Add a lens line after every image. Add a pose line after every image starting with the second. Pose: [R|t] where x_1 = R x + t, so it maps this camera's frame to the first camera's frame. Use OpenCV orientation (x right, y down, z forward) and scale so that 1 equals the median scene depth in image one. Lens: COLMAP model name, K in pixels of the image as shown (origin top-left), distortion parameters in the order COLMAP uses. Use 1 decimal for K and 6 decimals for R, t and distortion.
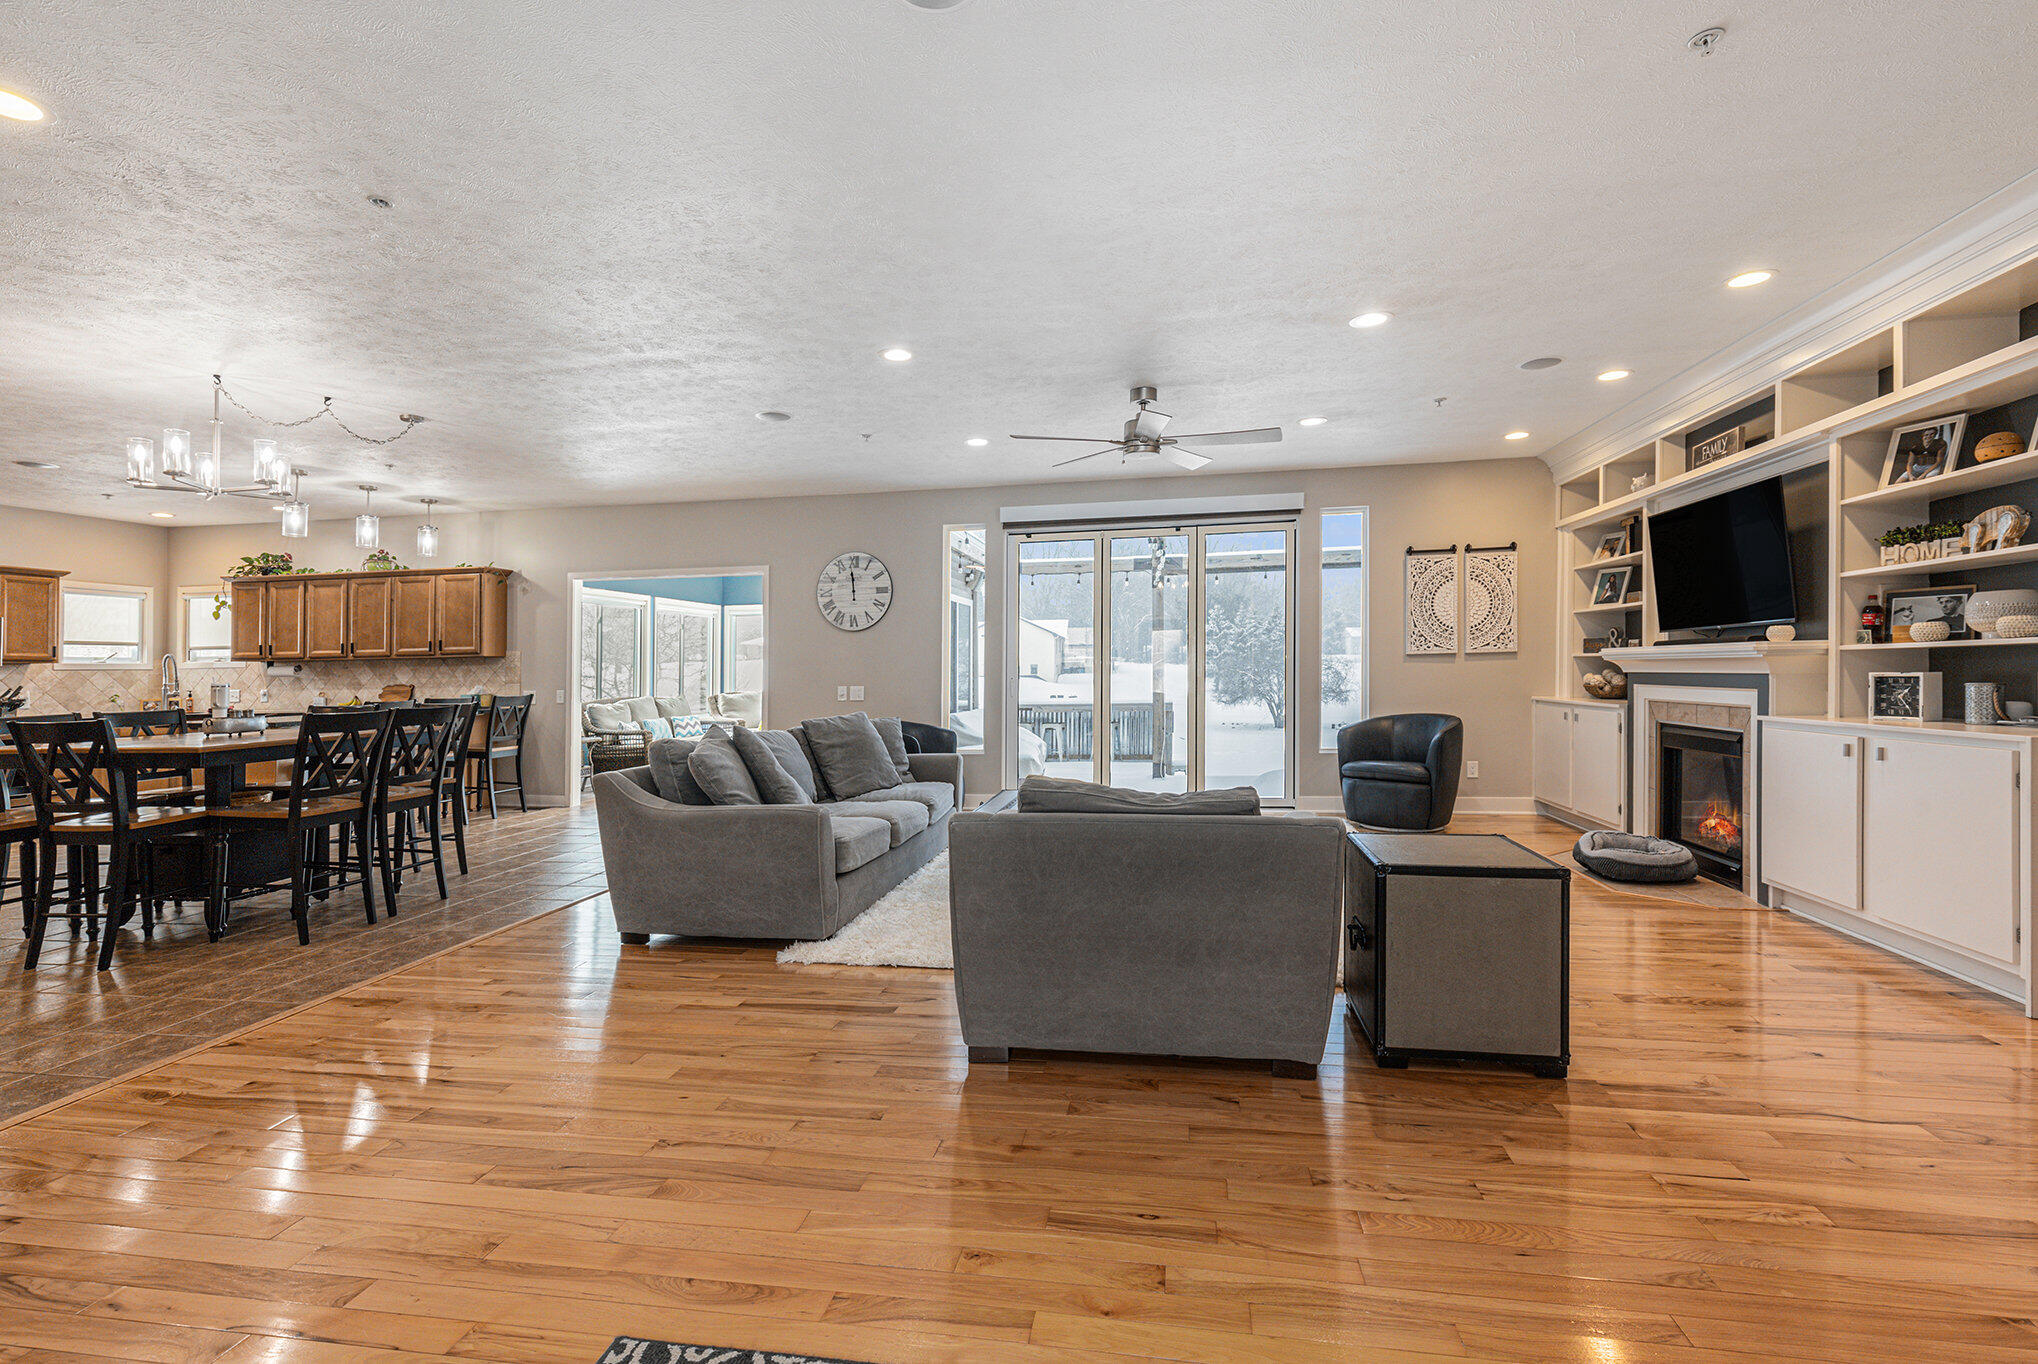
lens RADIAL K [[942.0, 0, 1020.0], [0, 942.0, 620.0], [0, 0, 1]] dist [0.013824, -0.004334]
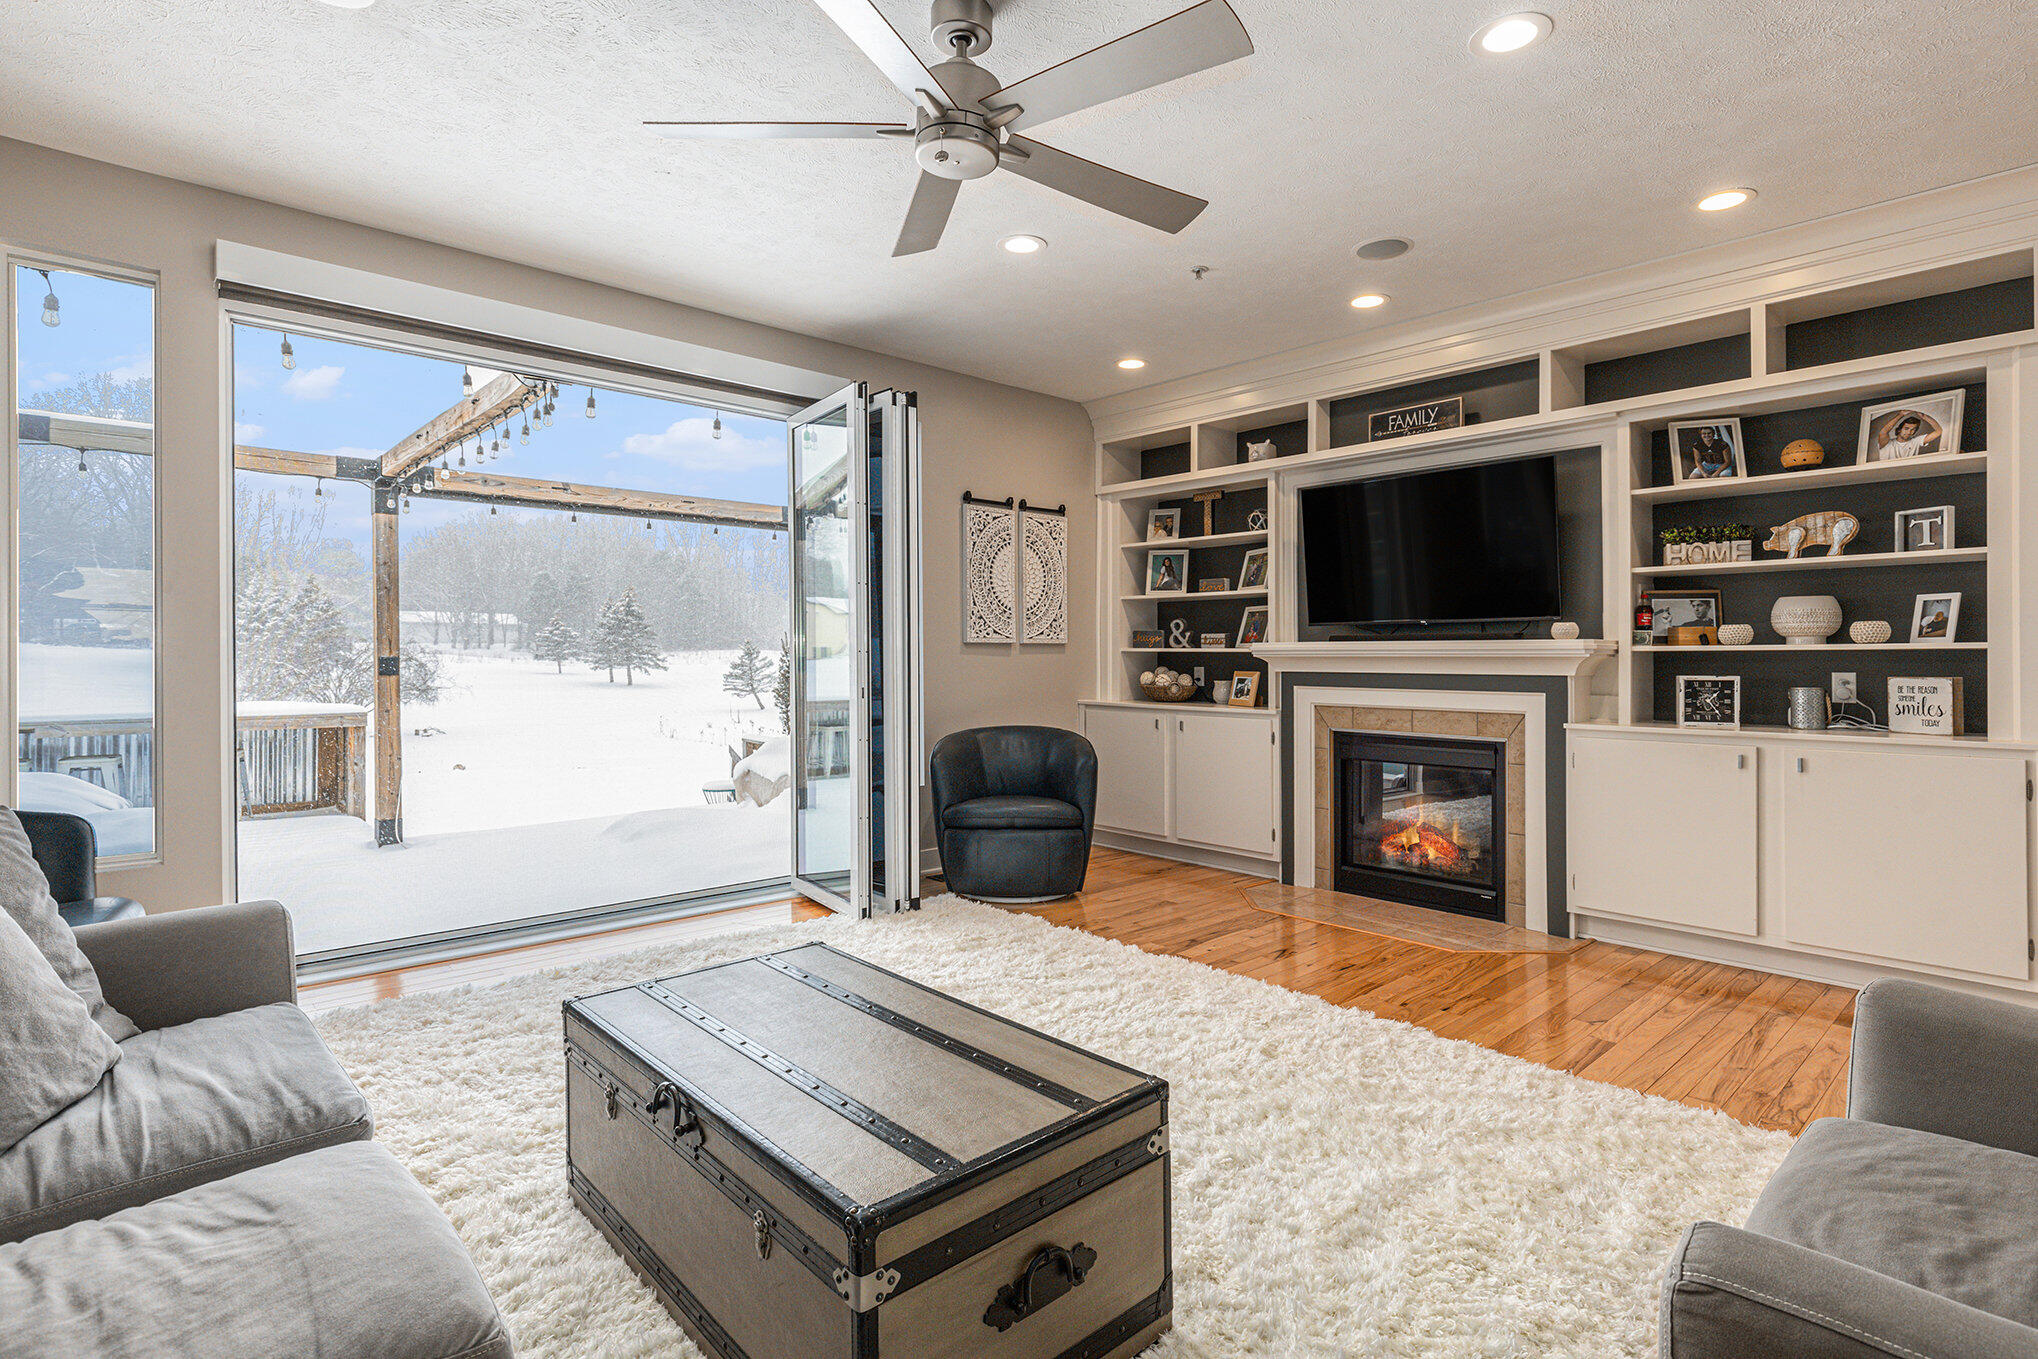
lens RADIAL K [[999.8, 0, 1029.9], [0, 999.8, 651.3], [0, 0, 1]] dist [-0.003385, -0.000784]
pose [[0.606490, 0.025170, 0.794692, -0.139960], [-0.056938, 0.998308, 0.011834, 0.028411], [-0.793050, -0.052426, 0.606897, 0.462668]]
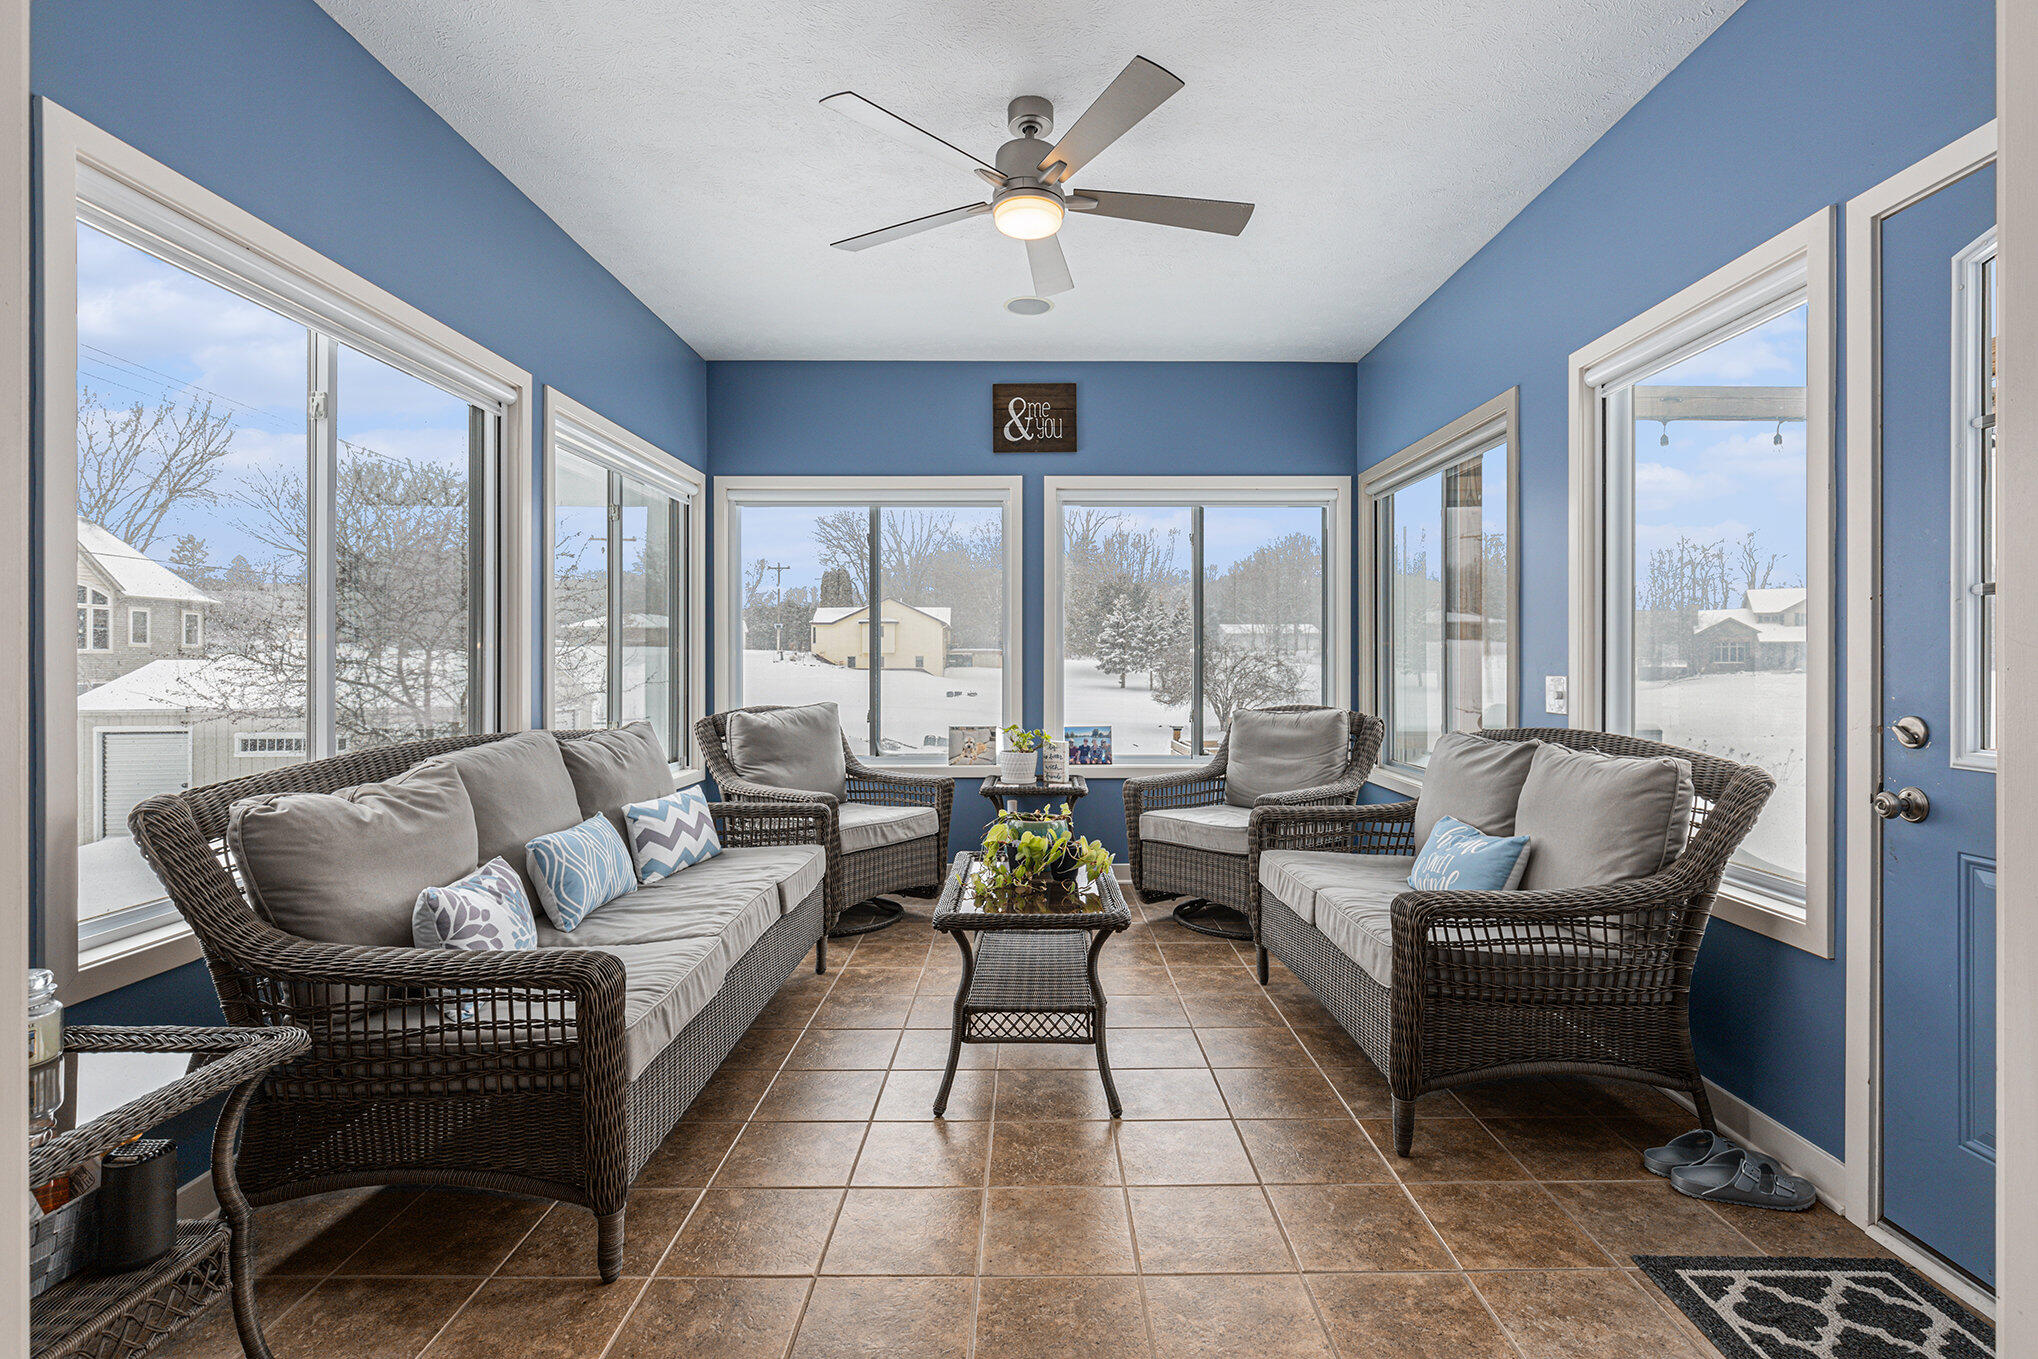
lens RADIAL K [[954.8, 0, 1027.8], [0, 954.8, 658.0], [0, 0, 1]] dist [-0.008240, -0.001667]
pose [[0.985103, 0.015379, 0.171275, -0.412333], [-0.023428, 0.998709, 0.045069, 0.060588], [-0.170361, -0.048410, 0.984192, 0.969286]]
